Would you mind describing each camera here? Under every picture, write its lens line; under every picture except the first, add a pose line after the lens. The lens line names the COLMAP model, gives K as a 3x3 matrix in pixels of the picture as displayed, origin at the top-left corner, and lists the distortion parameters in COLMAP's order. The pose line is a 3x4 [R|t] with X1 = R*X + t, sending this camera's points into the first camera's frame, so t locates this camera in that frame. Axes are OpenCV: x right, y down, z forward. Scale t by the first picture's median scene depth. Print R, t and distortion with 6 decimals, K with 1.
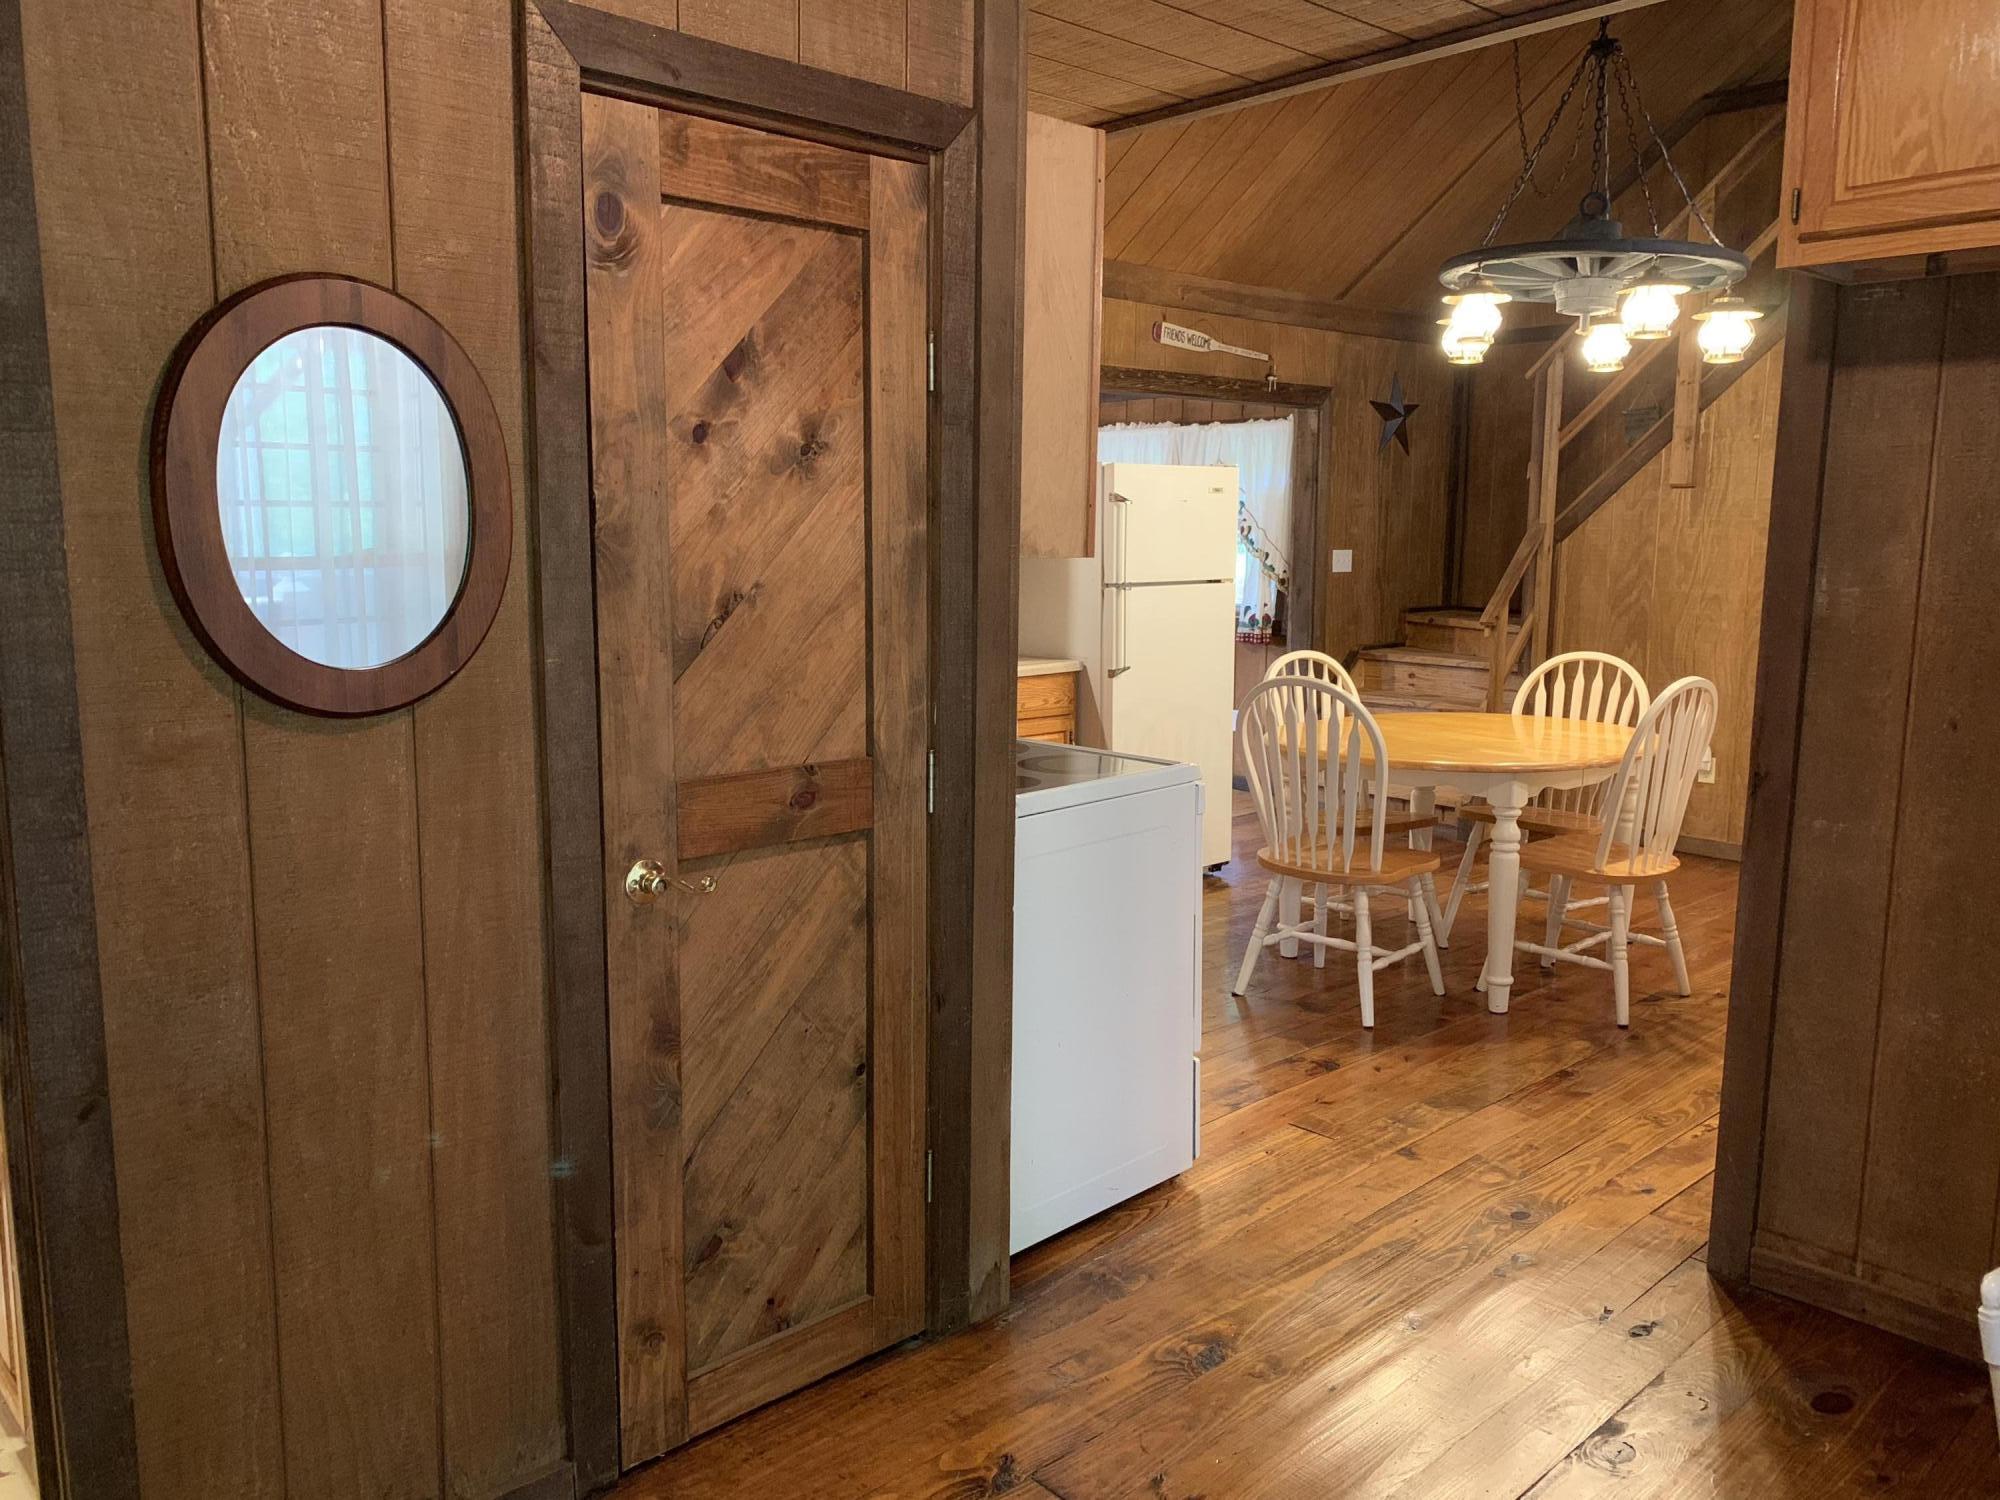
lens RADIAL K [[1497.1, 0, 1000.0], [0, 1497.1, 750.0], [0, 0, 1]] dist [0.067290, -0.135582]
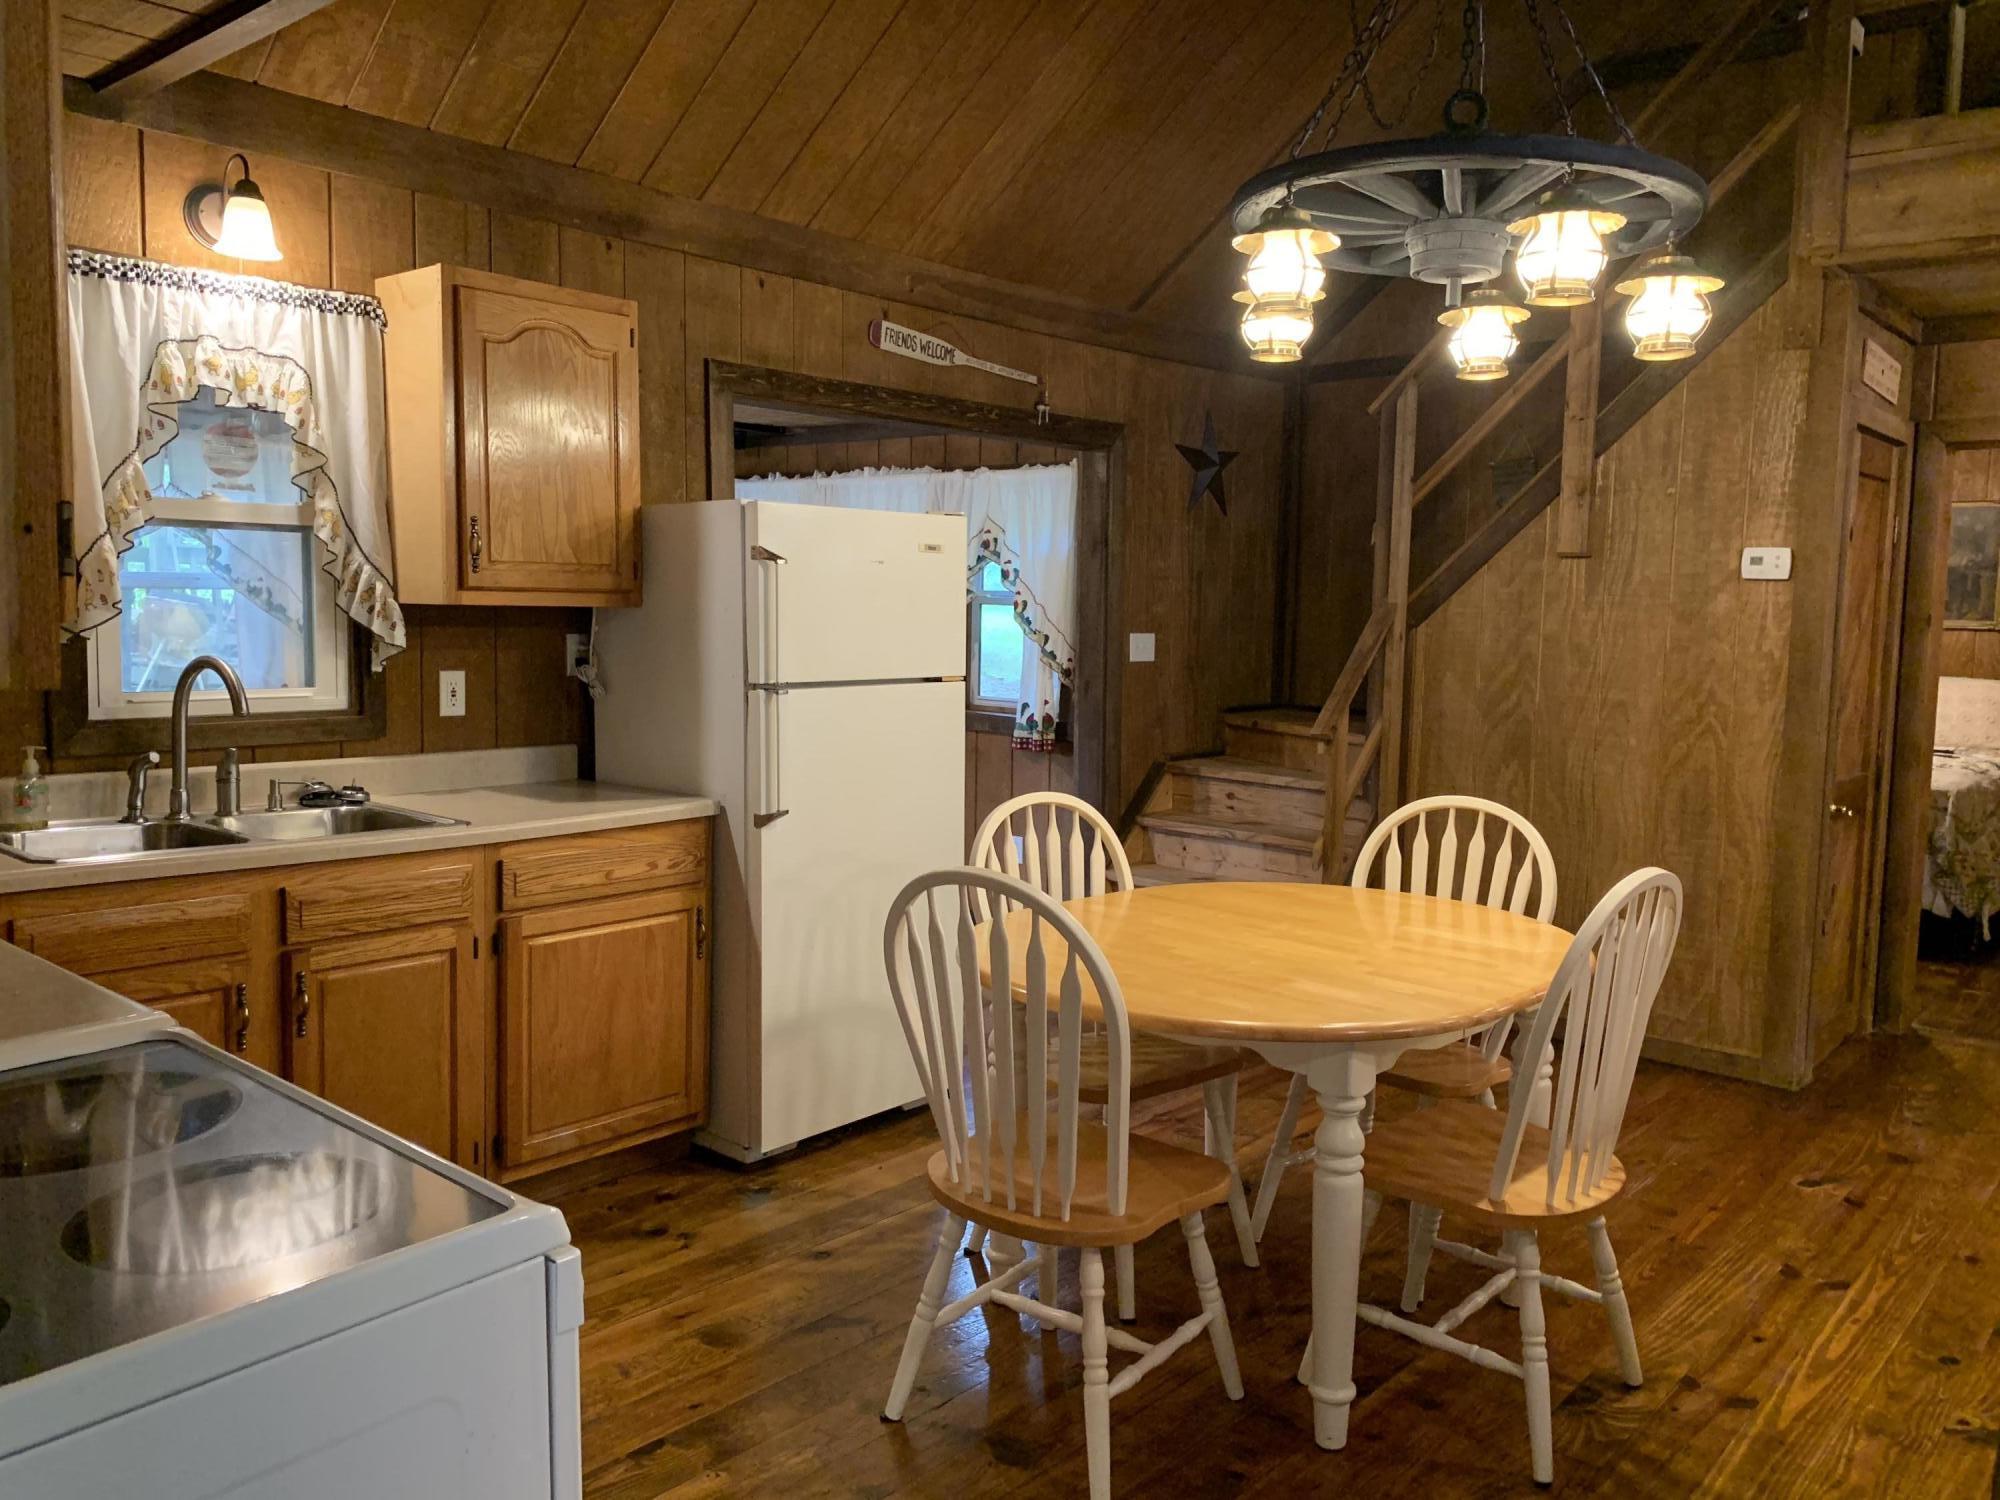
lens RADIAL K [[1497.1, 0, 1000.0], [0, 1497.1, 750.0], [0, 0, 1]] dist [0.067290, -0.135582]
pose [[0.995971, 0.004086, 0.089579, 0.101098], [0.000156, 0.998881, -0.047288, -0.042838], [-0.089672, 0.047112, 0.994857, 0.282965]]
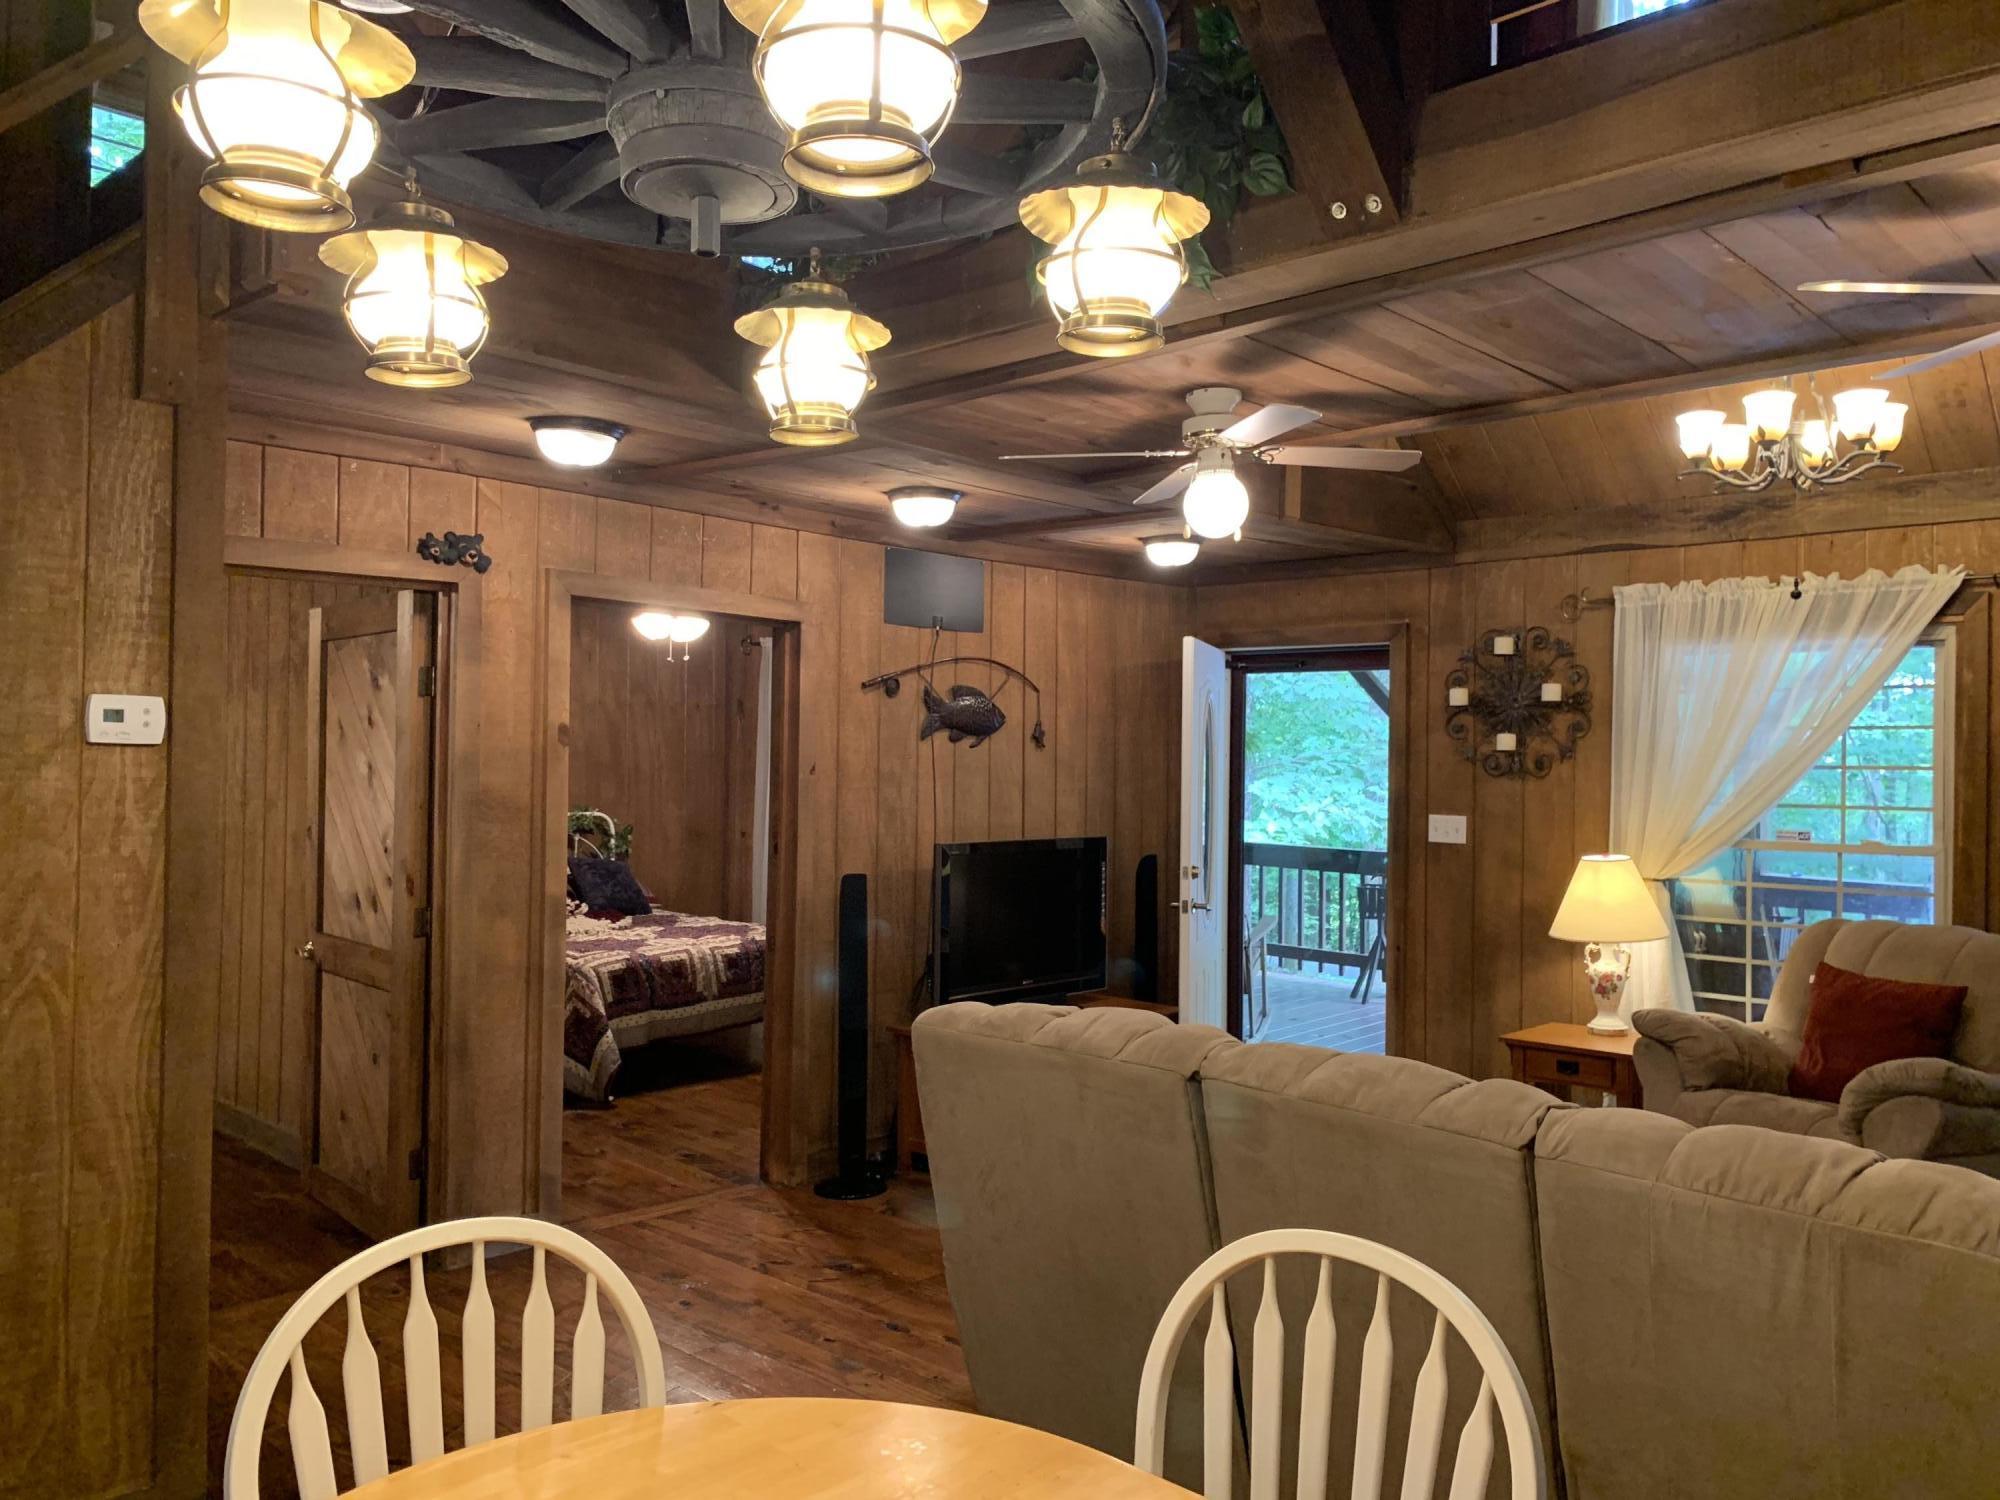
lens RADIAL K [[1497.1, 0, 1000.0], [0, 1497.1, 750.0], [0, 0, 1]] dist [0.067290, -0.135582]
pose [[-0.074708, -0.002188, 0.997203, 0.048392], [0.135452, 0.990707, 0.012321, -0.121673], [-0.987963, 0.135994, -0.073717, 0.709648]]
